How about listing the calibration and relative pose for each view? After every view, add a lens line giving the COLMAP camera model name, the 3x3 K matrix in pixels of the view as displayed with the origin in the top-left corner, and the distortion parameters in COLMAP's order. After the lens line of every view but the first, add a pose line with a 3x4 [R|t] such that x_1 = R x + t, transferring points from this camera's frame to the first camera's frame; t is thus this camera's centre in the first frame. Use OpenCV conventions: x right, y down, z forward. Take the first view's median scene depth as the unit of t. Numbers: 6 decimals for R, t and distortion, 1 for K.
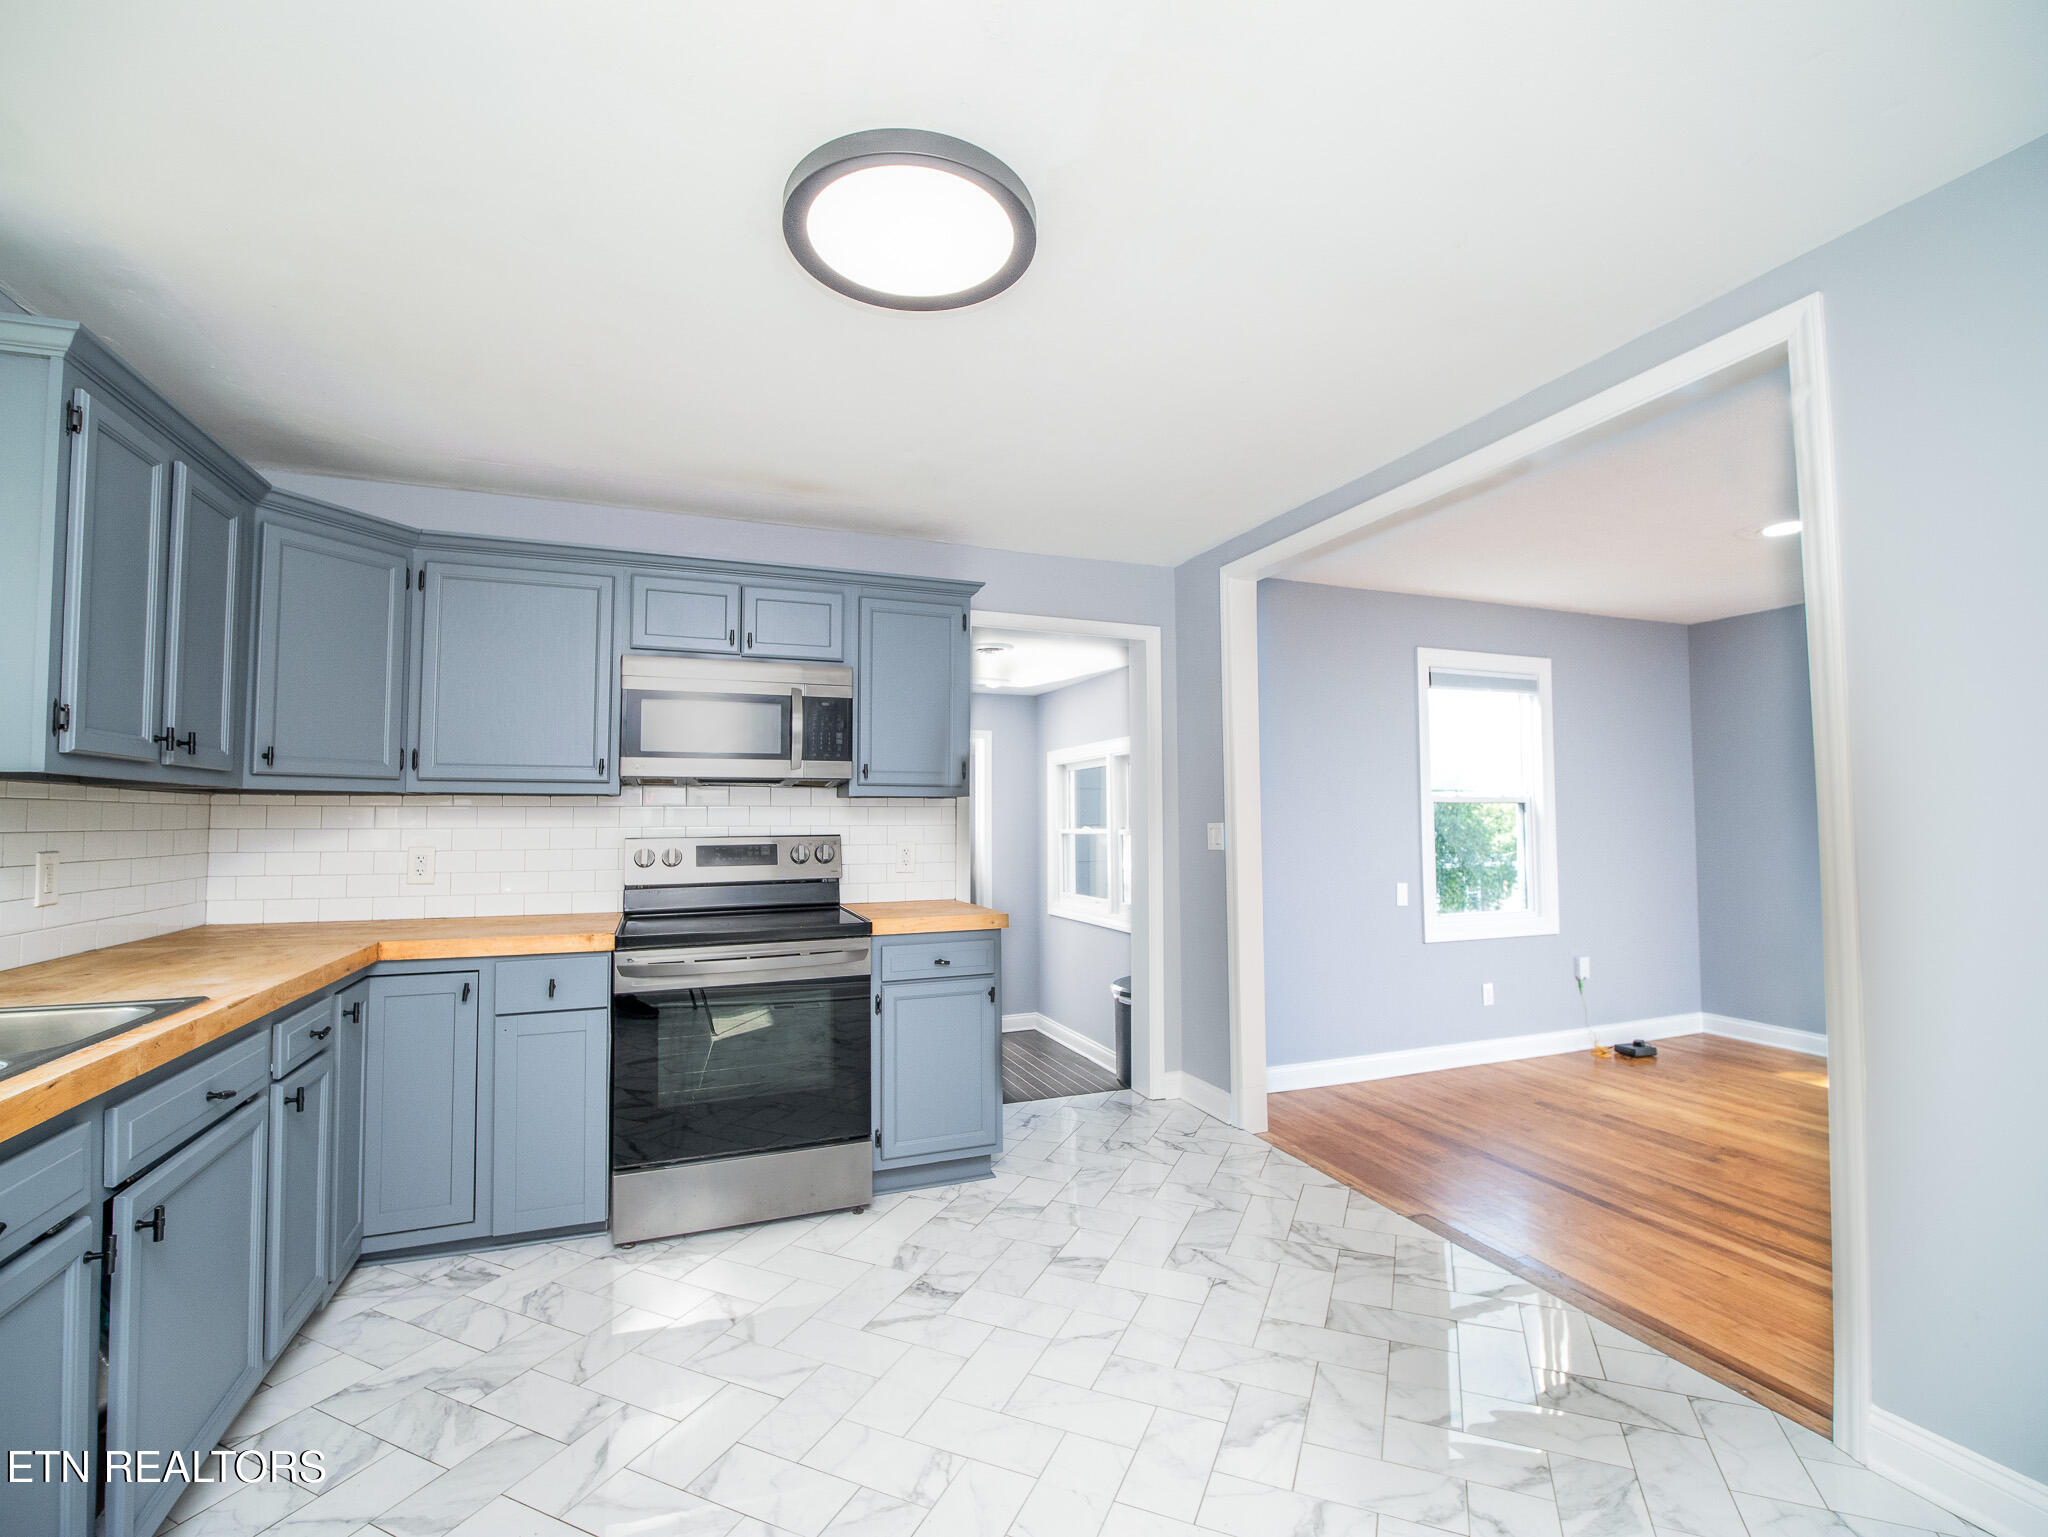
lens RADIAL K [[914.4, 0, 1023.4], [0, 914.4, 771.9], [0, 0, 1]] dist [-0.015752, -0.002991]
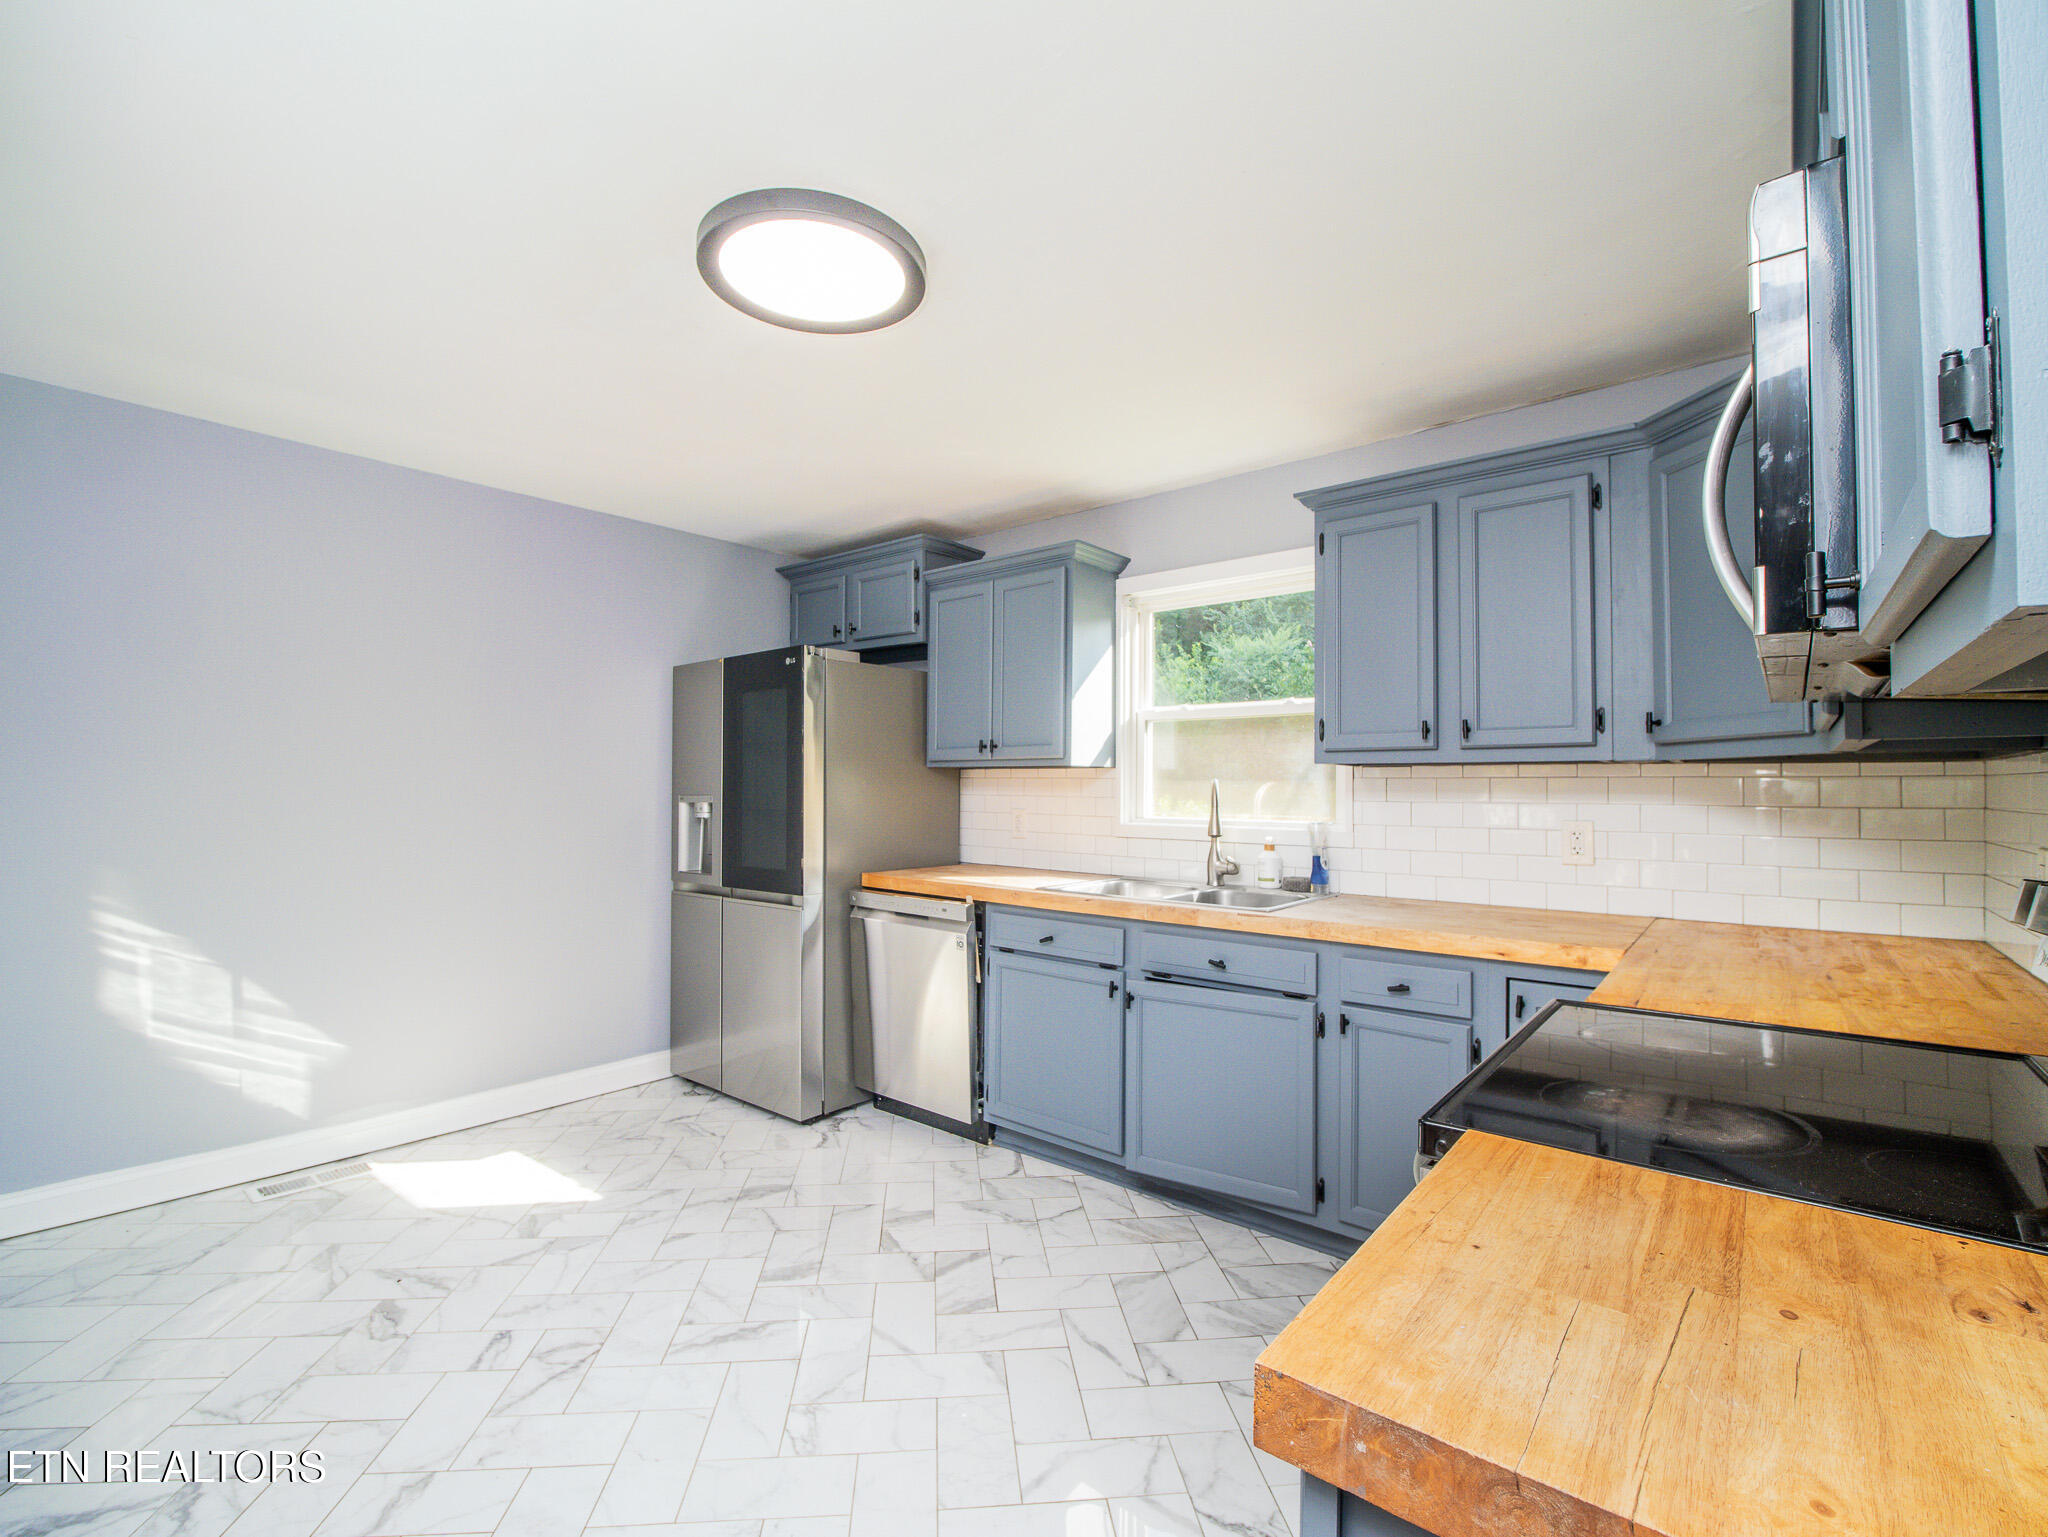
lens RADIAL K [[914.4, 0, 1023.4], [0, 914.4, 771.9], [0, 0, 1]] dist [-0.015752, -0.002991]
pose [[-0.873527, -0.010608, -0.486661, 0.121752], [0.022018, 0.997878, -0.061273, 0.064010], [0.486278, -0.064239, -0.871440, 1.319320]]
